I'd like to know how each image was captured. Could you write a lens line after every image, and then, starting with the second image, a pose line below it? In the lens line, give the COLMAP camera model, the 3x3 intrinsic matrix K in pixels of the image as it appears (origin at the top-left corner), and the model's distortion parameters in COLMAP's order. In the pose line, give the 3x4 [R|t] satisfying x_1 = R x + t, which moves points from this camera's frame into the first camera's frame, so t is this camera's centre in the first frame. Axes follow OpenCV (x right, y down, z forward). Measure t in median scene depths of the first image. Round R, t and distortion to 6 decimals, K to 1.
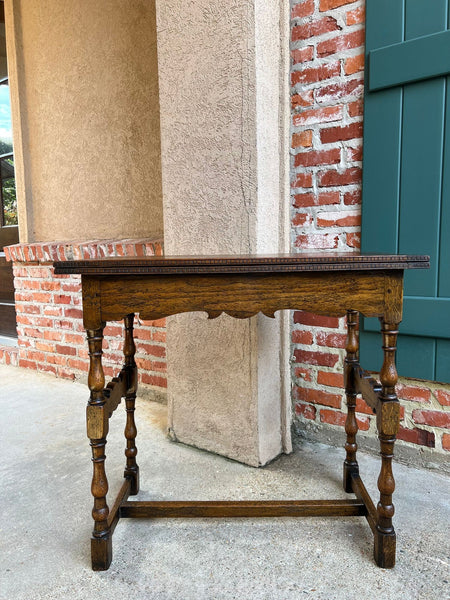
lens RADIAL K [[450.9, 0, 228.0], [0, 450.9, 301.5], [0, 0, 1]] dist [0.052548, -0.058818]
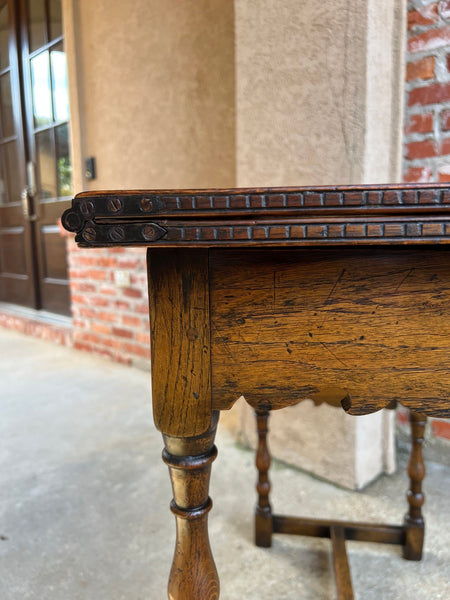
lens RADIAL K [[461.3, 0, 223.5], [0, 461.3, 299.4], [0, 0, 1]] dist [0.038333, -0.060353]
pose [[0.991419, 0.018208, -0.129448, -0.056757], [-0.013637, 0.999255, 0.036113, 0.005694], [0.130009, -0.034038, 0.990928, 0.171564]]
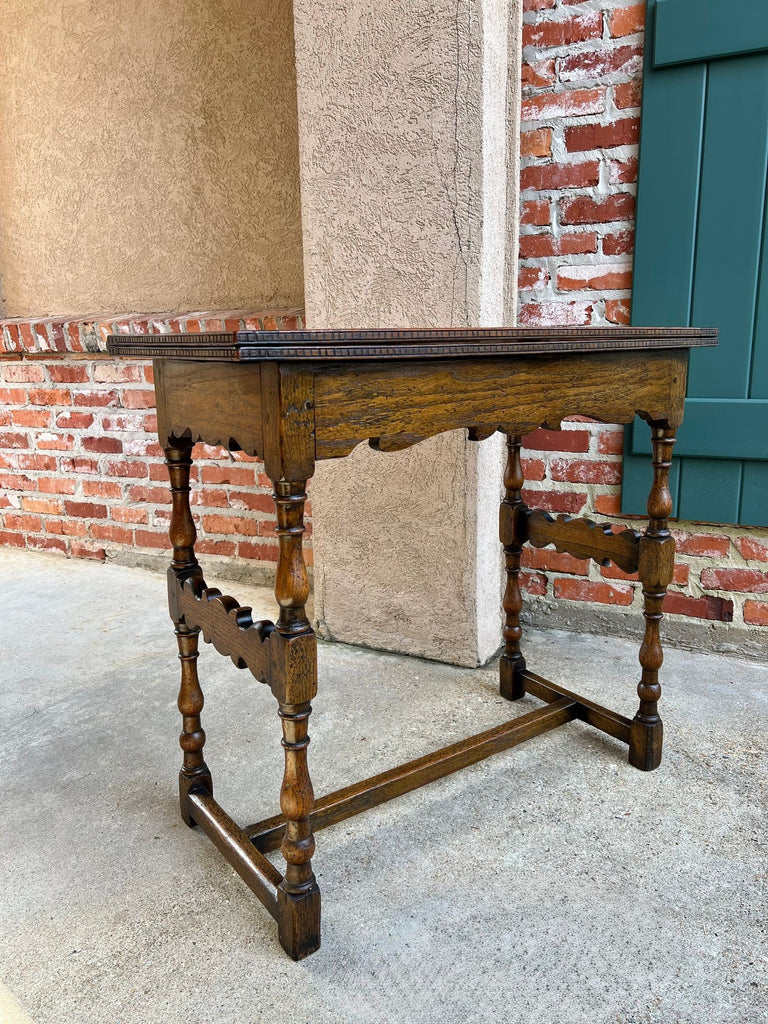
lens RADIAL K [[767.9, 0, 391.9], [0, 767.9, 508.5], [0, 0, 1]] dist [0.049771, -0.054329]
pose [[0.986346, -0.032912, 0.161362, -0.209476], [0.017170, 0.995039, 0.097998, 0.026189], [-0.163787, -0.093889, 0.982018, -0.037990]]
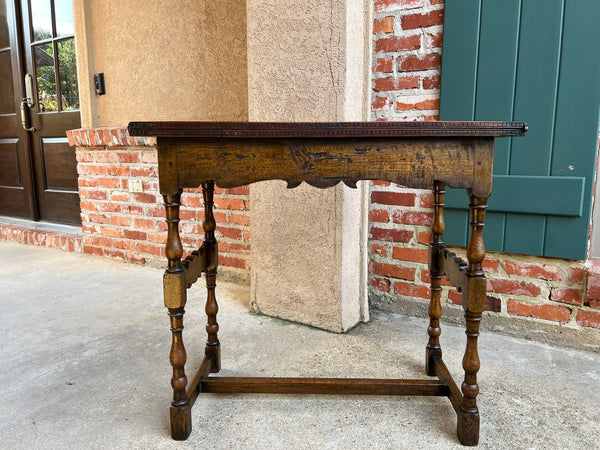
lens RADIAL K [[450.9, 0, 304.0], [0, 450.9, 223.3], [0, 0, 1]] dist [0.052548, -0.058818]
pose [[0.996838, 0.003309, 0.079395, -0.100744], [-0.006945, 0.998937, 0.045563, 0.051895], [-0.079159, -0.045970, 0.995801, -0.049660]]
